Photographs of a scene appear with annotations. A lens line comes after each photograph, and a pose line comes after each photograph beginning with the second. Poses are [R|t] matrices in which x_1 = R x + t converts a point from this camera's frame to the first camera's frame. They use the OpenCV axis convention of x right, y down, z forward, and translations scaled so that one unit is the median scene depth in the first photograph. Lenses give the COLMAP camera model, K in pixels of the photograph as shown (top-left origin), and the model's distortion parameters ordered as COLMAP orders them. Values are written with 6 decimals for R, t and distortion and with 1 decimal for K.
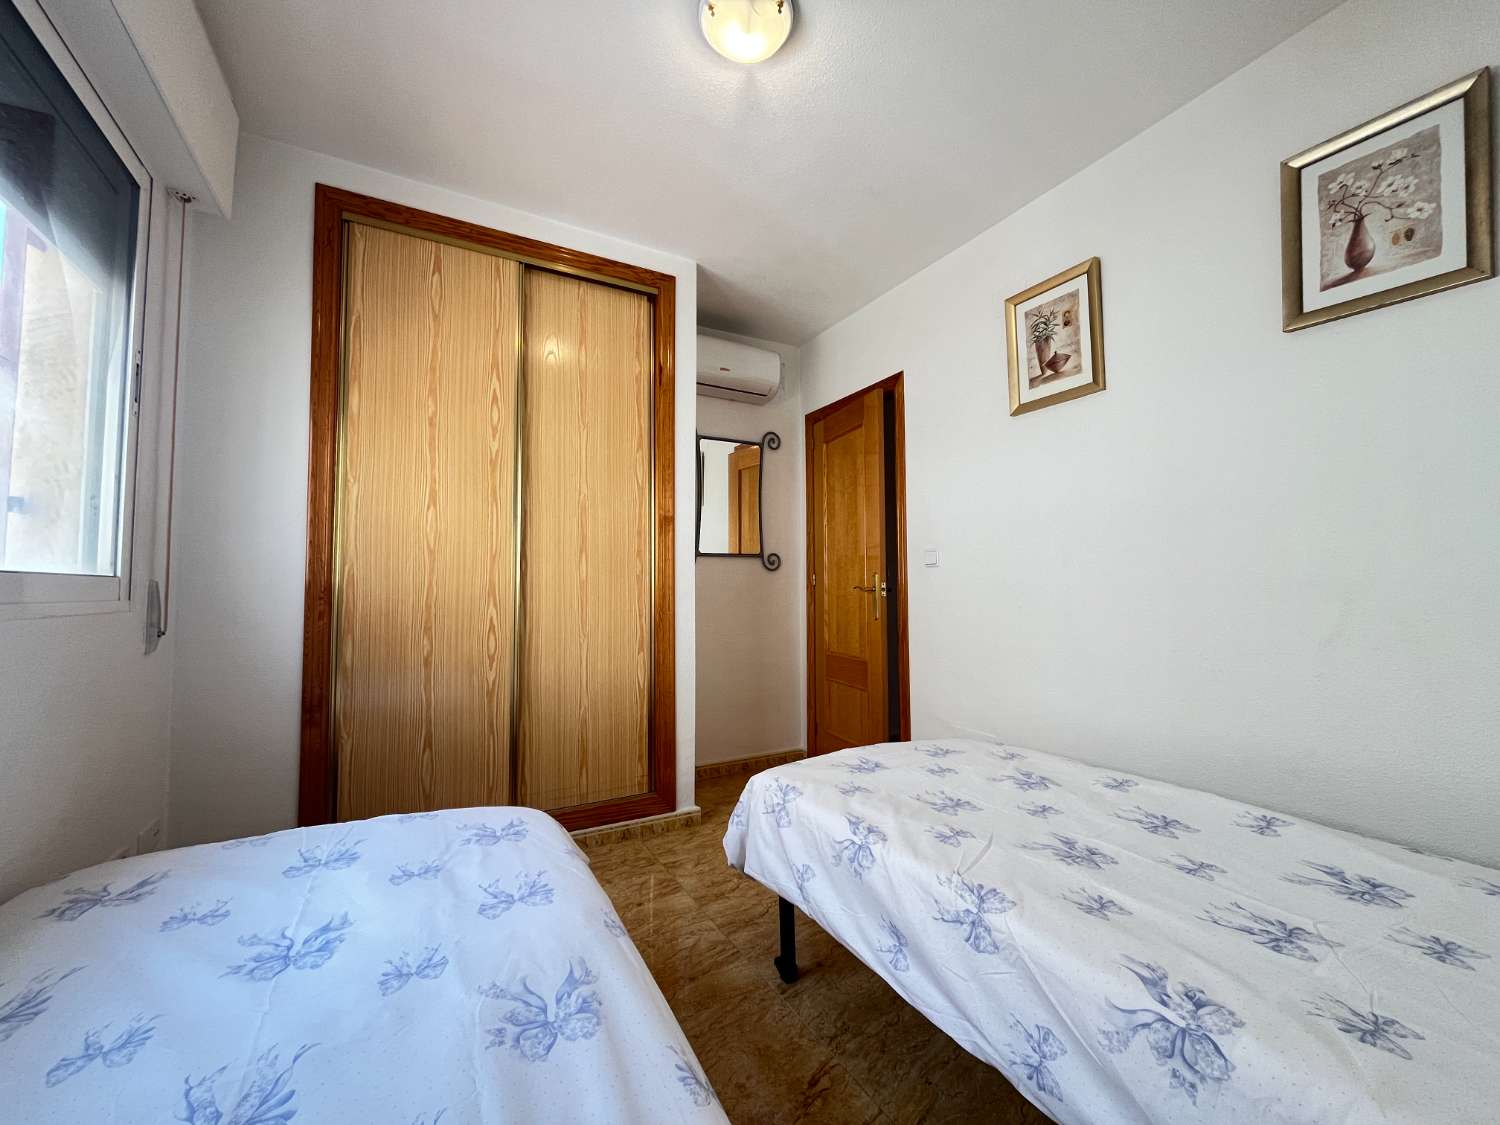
lens RADIAL K [[613.1, 0, 749.3], [0, 613.1, 559.2], [0, 0, 1]] dist [-0.003038, 0.000461]
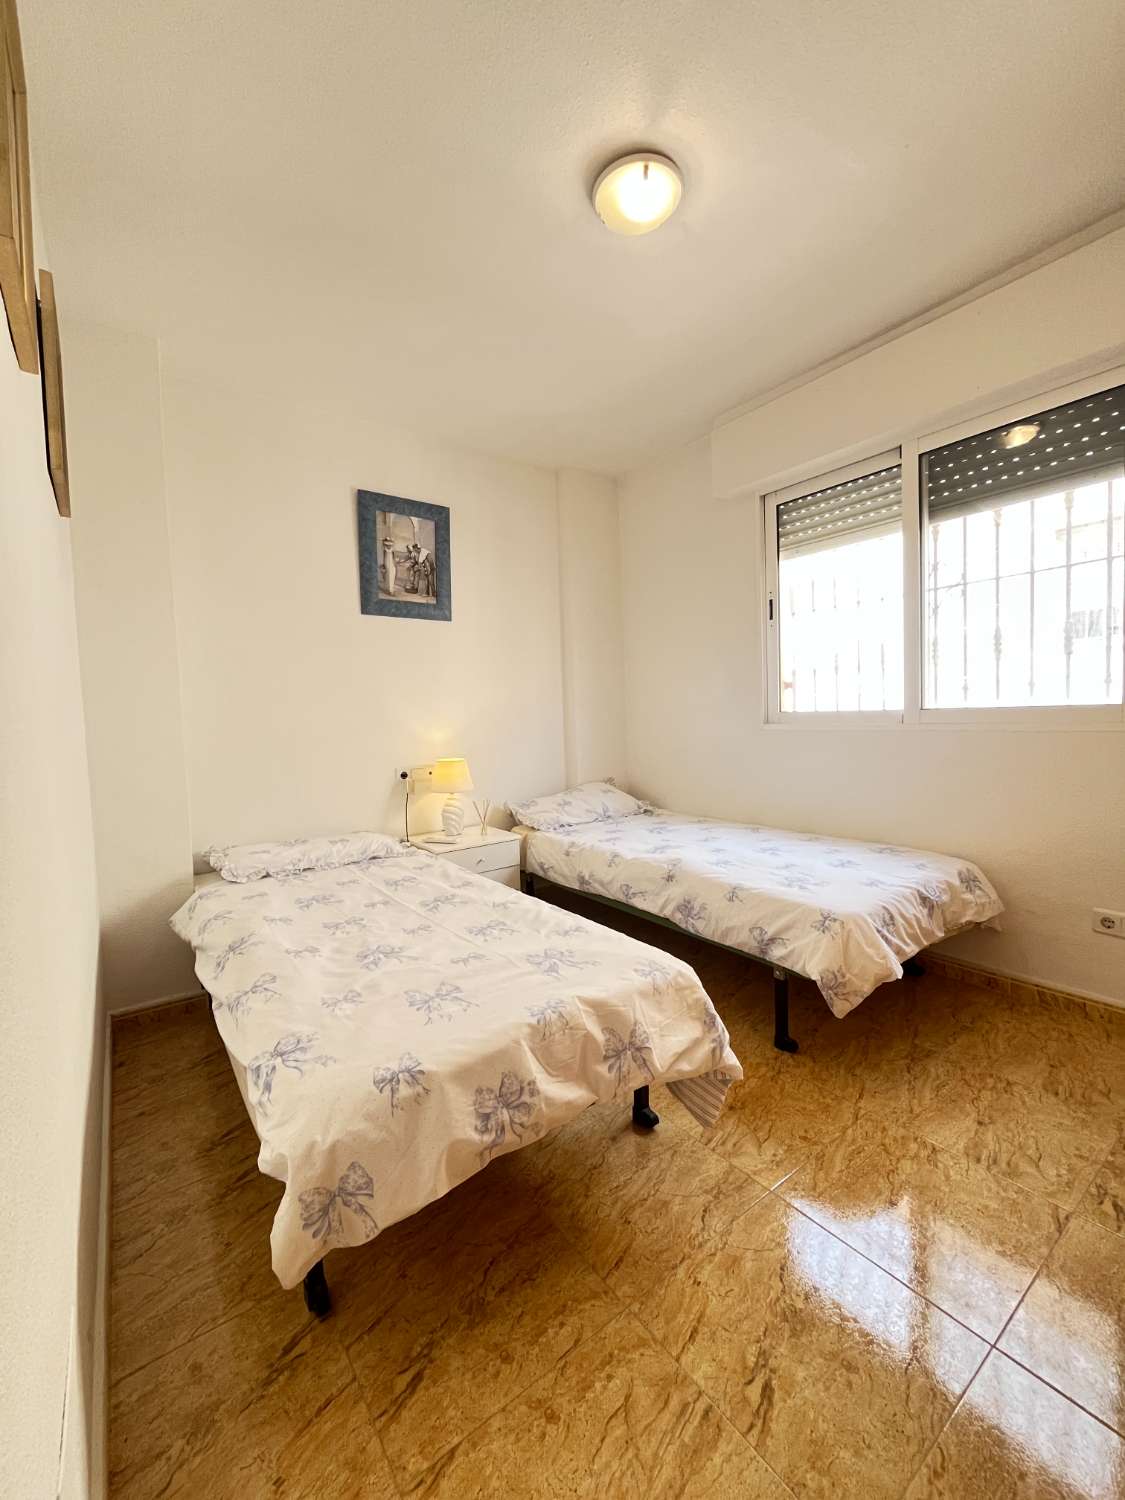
lens RADIAL K [[613.1, 0, 566.2], [0, 613.1, 746.4], [0, 0, 1]] dist [-0.003038, 0.000461]
pose [[-0.989203, 0.039811, -0.141040, 0.327346], [0.040888, 0.999152, -0.004747, 0.066037], [0.140732, -0.010463, -0.989992, 2.136077]]
